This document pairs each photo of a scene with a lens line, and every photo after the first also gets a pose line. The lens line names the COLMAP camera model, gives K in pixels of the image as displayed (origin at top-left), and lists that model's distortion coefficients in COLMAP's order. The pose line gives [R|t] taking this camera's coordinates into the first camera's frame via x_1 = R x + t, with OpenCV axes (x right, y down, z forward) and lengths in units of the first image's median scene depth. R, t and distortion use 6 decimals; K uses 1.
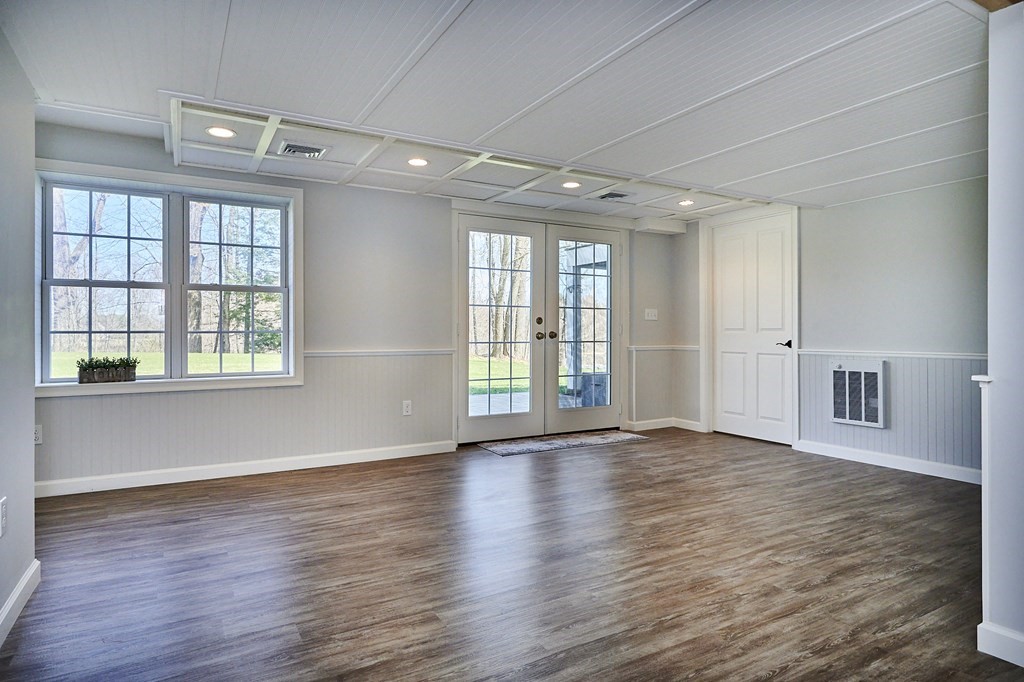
lens RADIAL K [[584.0, 0, 512.1], [0, 584.0, 335.5], [0, 0, 1]] dist [-0.023600, 0.002524]
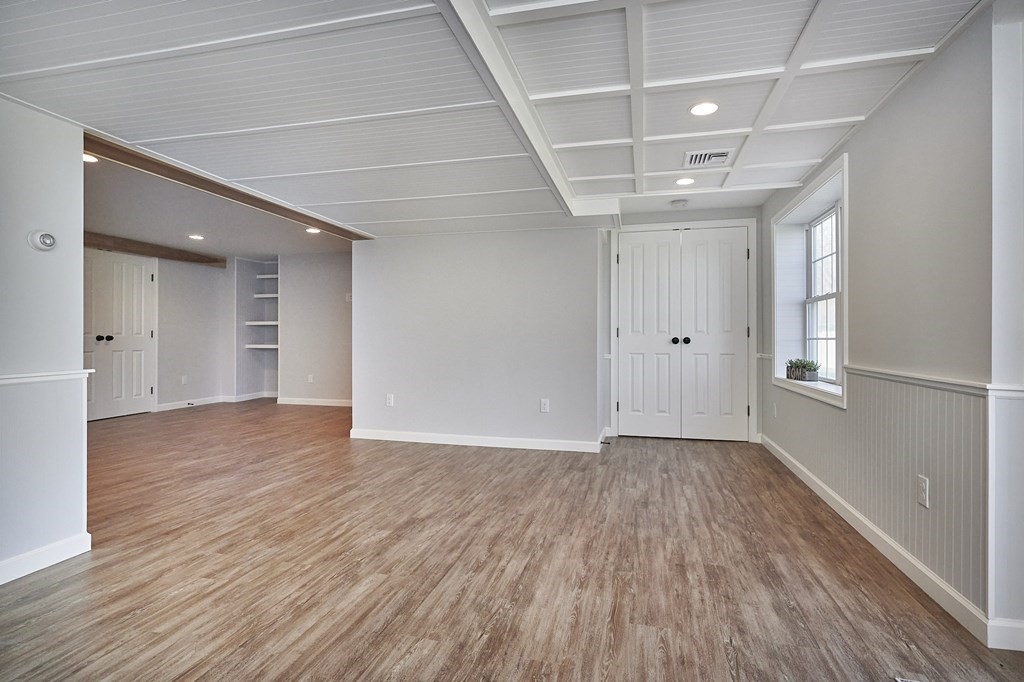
lens RADIAL K [[498.1, 0, 511.6], [0, 498.1, 336.0], [0, 0, 1]] dist [0.004883, -0.001389]
pose [[-0.699994, 0.002504, -0.714144, 0.688047], [0.000054, 0.999994, 0.003454, -0.017979], [0.714149, 0.002379, -0.699990, 1.921056]]
